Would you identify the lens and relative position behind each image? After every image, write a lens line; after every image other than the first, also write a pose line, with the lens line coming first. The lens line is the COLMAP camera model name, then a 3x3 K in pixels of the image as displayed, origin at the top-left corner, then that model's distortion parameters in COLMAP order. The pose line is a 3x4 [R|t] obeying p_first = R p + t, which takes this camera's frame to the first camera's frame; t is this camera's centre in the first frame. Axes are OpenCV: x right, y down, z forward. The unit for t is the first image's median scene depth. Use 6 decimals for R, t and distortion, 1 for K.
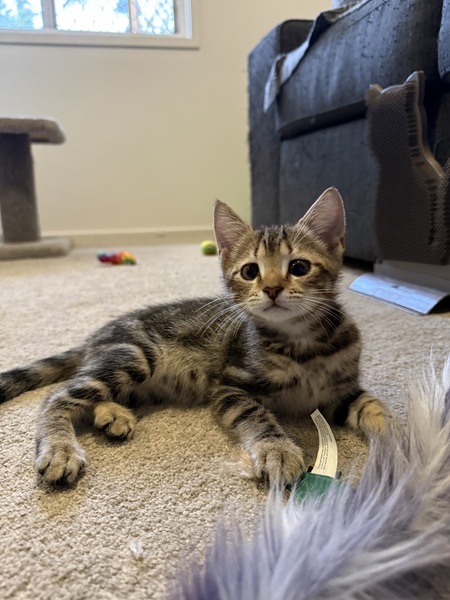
lens RADIAL K [[442.5, 0, 225.0], [0, 442.5, 300.0], [0, 0, 1]] dist [-0.076922, 0.068924]
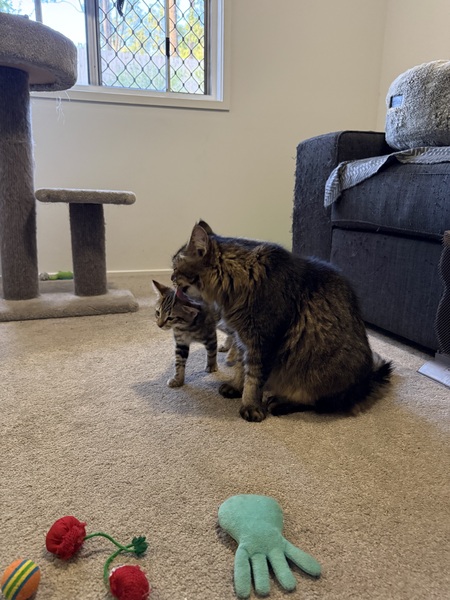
lens RADIAL K [[424.5, 0, 225.0], [0, 424.5, 300.0], [0, 0, 1]] dist [-0.000790, -0.004756]
pose [[0.995439, 0.019831, 0.093313, -0.342452], [-0.019665, 0.999803, -0.002699, -0.181691], [-0.093348, 0.000852, 0.995633, -0.195683]]
